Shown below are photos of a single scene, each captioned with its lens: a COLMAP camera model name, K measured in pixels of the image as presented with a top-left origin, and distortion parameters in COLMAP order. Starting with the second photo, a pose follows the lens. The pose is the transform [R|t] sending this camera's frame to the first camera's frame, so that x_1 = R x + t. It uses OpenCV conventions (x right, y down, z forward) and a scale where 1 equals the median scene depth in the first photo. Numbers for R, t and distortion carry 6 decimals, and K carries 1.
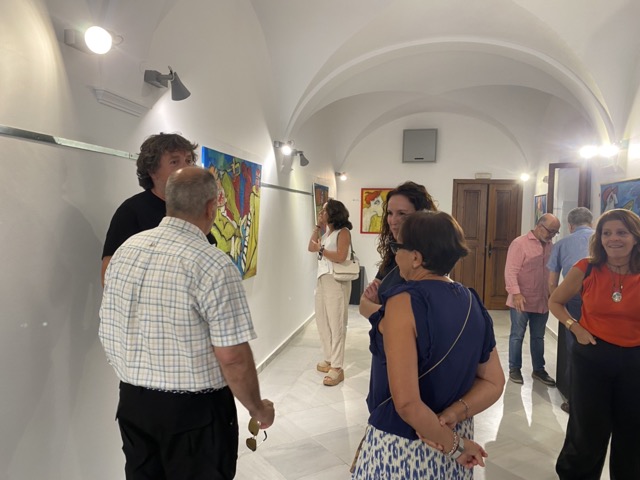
lens RADIAL K [[481.7, 0, 315.5], [0, 481.7, 239.7], [0, 0, 1]] dist [0.042574, -0.037952]
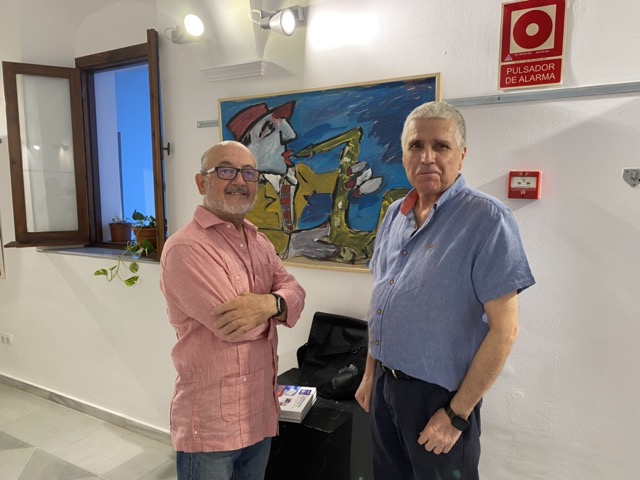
lens RADIAL K [[481.7, 0, 317.8], [0, 481.7, 238.1], [0, 0, 1]] dist [0.042574, -0.037952]
pose [[0.318121, -0.121022, 0.940294, 0.153480], [0.058252, 0.992440, 0.108025, -0.025224], [-0.946259, 0.020409, 0.322766, 0.827049]]
